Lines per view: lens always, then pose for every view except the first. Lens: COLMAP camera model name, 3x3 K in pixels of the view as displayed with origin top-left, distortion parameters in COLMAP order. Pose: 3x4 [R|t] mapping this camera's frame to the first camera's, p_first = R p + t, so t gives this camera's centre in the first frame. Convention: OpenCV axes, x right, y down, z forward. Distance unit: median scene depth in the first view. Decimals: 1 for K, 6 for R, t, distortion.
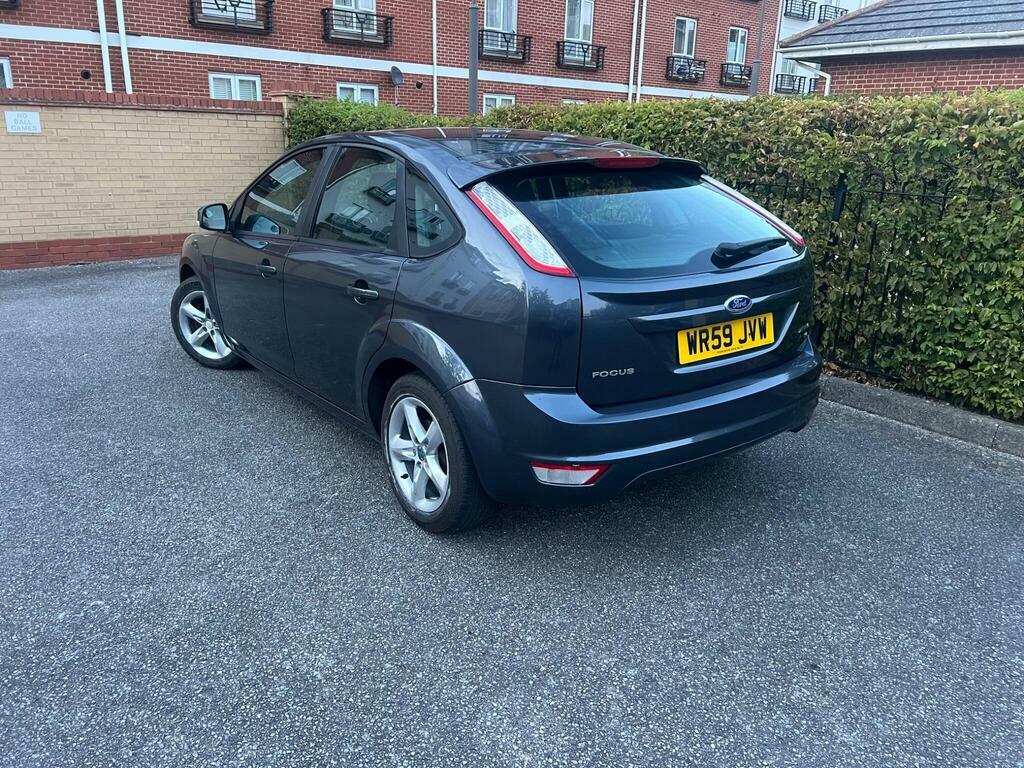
lens RADIAL K [[773.2, 0, 517.7], [0, 773.2, 383.4], [0, 0, 1]] dist [0.043191, -0.053911]
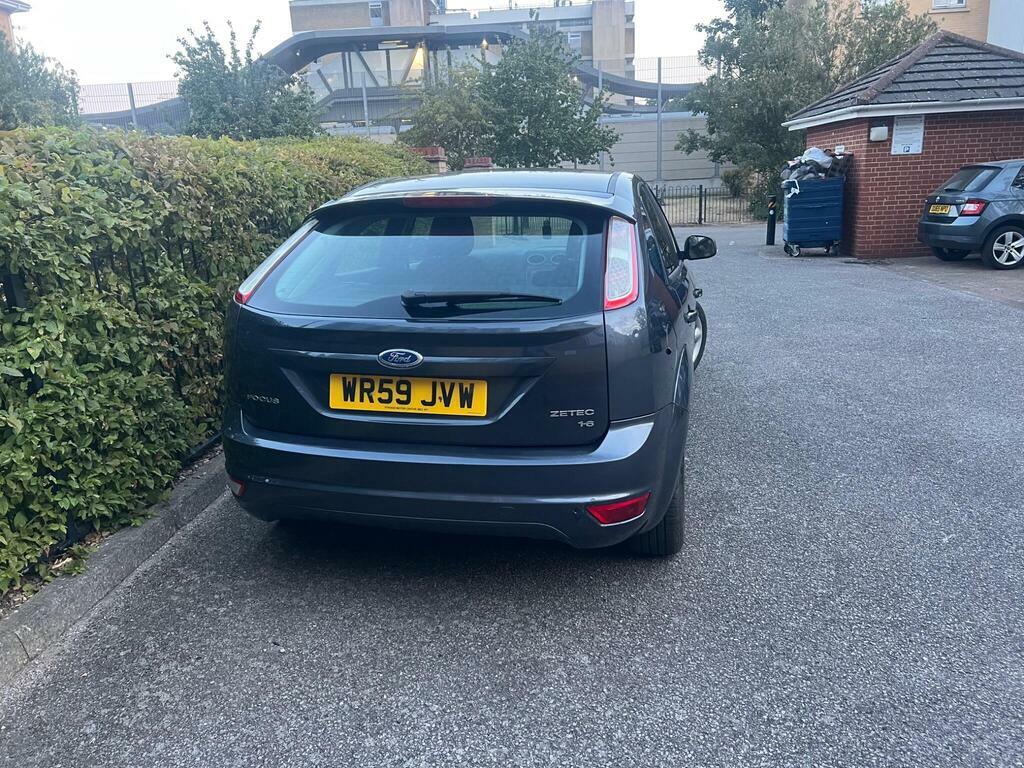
lens RADIAL K [[773.2, 0, 507.8], [0, 773.2, 383.4], [0, 0, 1]] dist [0.043191, -0.053911]
pose [[-0.713161, -0.178794, 0.677816, -0.838687], [0.231399, 0.852684, 0.468386, -0.596799], [-0.661707, 0.490880, -0.566728, 1.802168]]
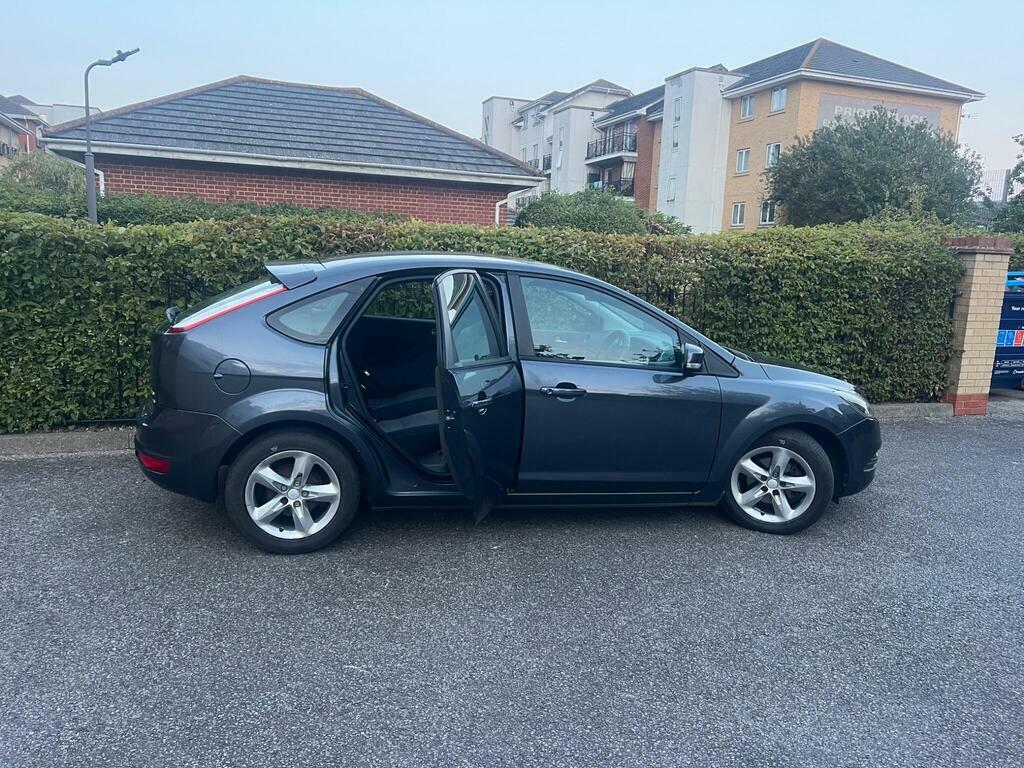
lens RADIAL K [[773.2, 0, 506.6], [0, 773.2, 393.4], [0, 0, 1]] dist [0.043191, -0.053911]
pose [[0.332953, -0.176990, 0.926184, -1.185064], [0.257324, 0.962000, 0.091329, -0.290796], [-0.907153, 0.207921, 0.365844, 0.795068]]
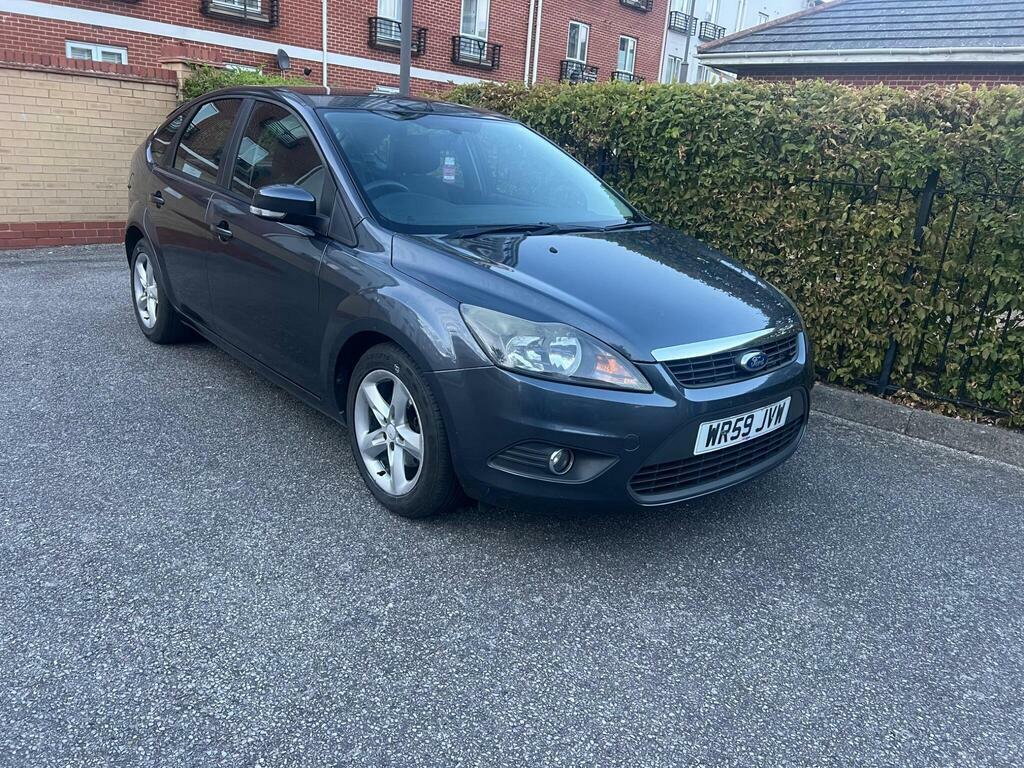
lens RADIAL K [[773.2, 0, 505.1], [0, 773.2, 385.4], [0, 0, 1]] dist [0.043191, -0.053911]
pose [[0.987626, -0.001391, 0.156822, -0.180691], [0.002041, 0.999990, -0.003981, -0.033662], [-0.156815, 0.004252, 0.987619, 0.238193]]
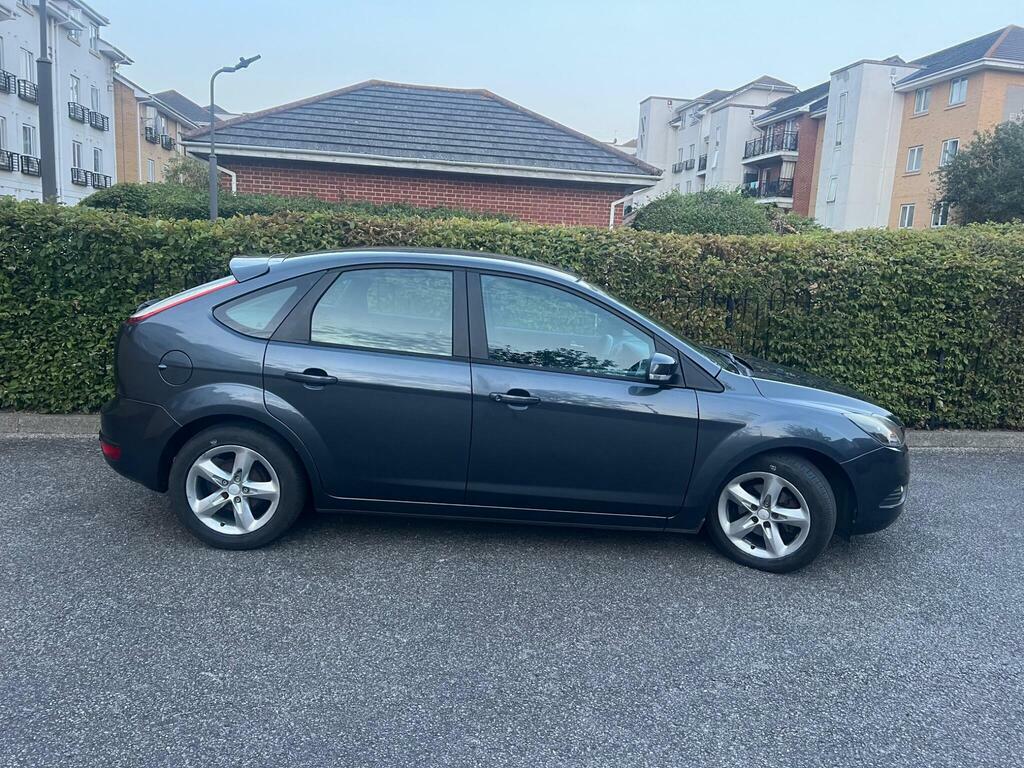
lens RADIAL K [[773.2, 0, 520.4], [0, 773.2, 391.2], [0, 0, 1]] dist [0.043191, -0.053911]
pose [[0.502628, -0.152666, 0.850916, -1.038194], [0.223887, 0.973690, 0.042446, -0.236484], [-0.835009, 0.169175, 0.523584, 0.621872]]
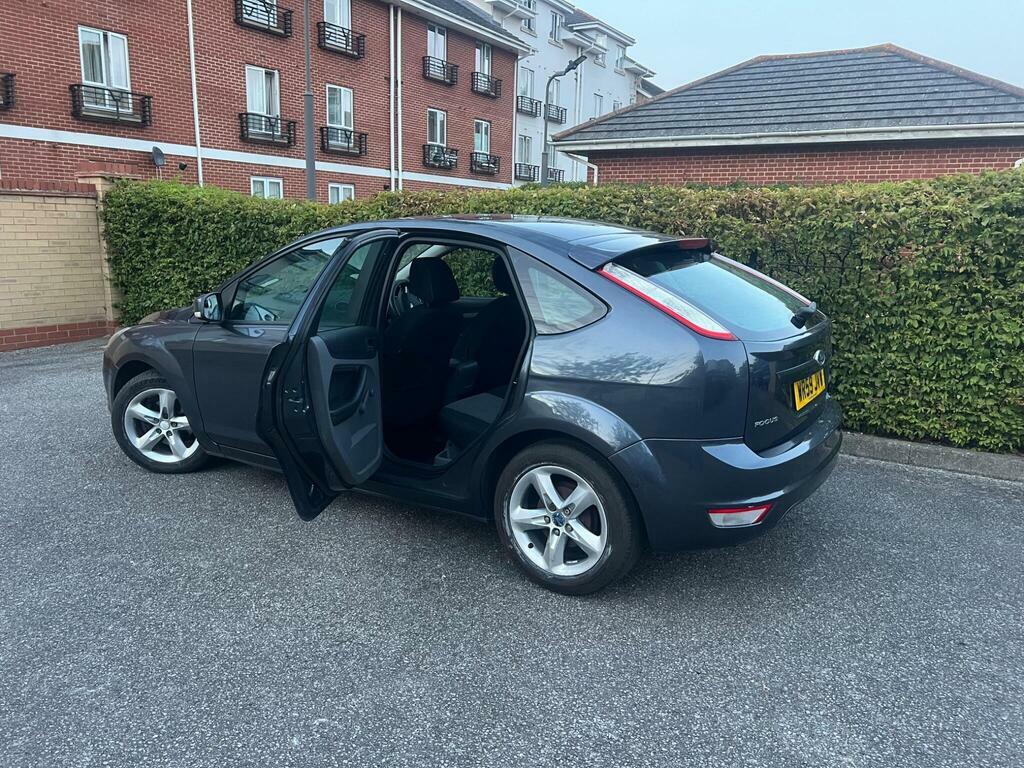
lens RADIAL K [[773.2, 0, 512.5], [0, 773.2, 394.4], [0, 0, 1]] dist [0.043191, -0.053911]
pose [[0.942882, -0.077038, 0.324096, -0.339270], [0.104138, 0.992297, -0.067096, -0.008968], [-0.316431, 0.097014, 0.943642, 0.014000]]
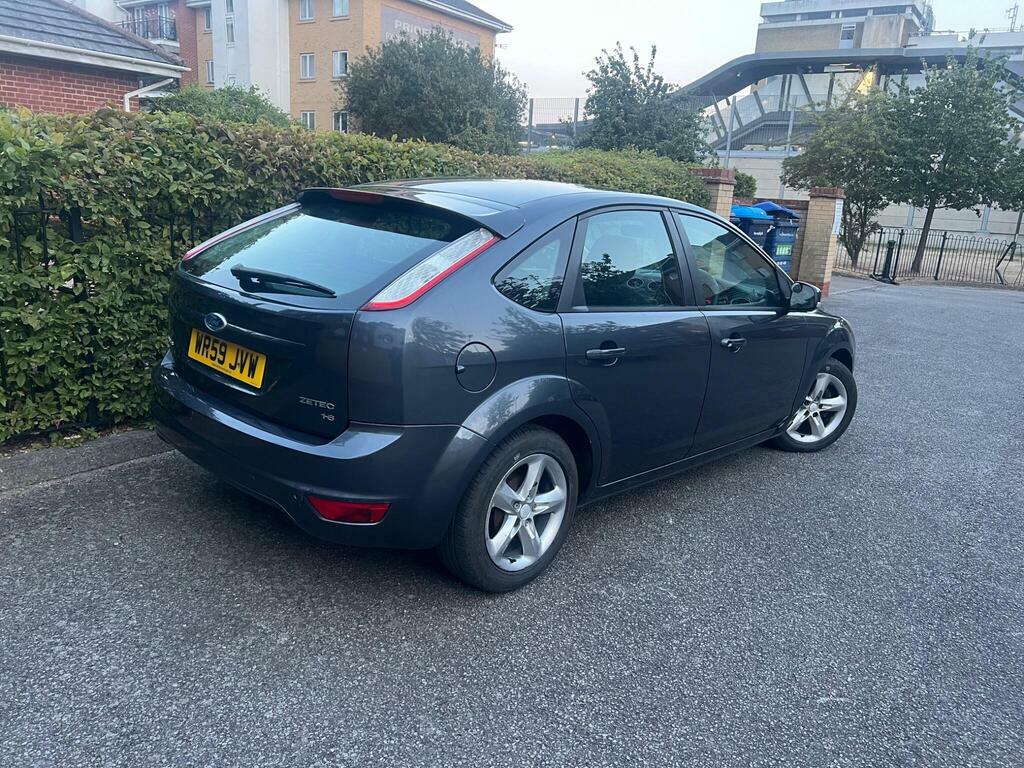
lens RADIAL K [[773.2, 0, 516.3], [0, 773.2, 389.8], [0, 0, 1]] dist [0.043191, -0.053911]
pose [[-0.257970, -0.279453, 0.924855, -1.057839], [0.225677, 0.913346, 0.338924, -0.480217], [-0.939426, 0.296151, -0.172550, 1.433882]]
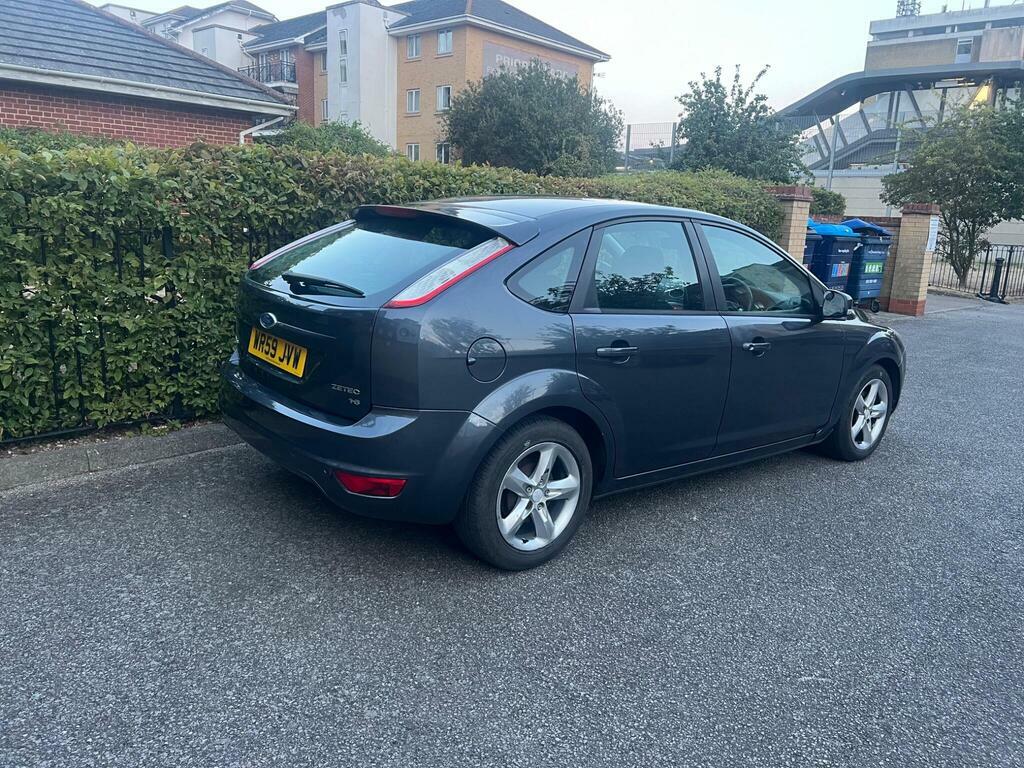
lens RADIAL K [[773.2, 0, 519.5], [0, 773.2, 377.5], [0, 0, 1]] dist [0.043191, -0.053911]
pose [[-0.136794, -0.238048, 0.961572, -1.135602], [0.252472, 0.930263, 0.266213, -0.456585], [-0.957886, 0.279186, -0.067154, 1.377873]]
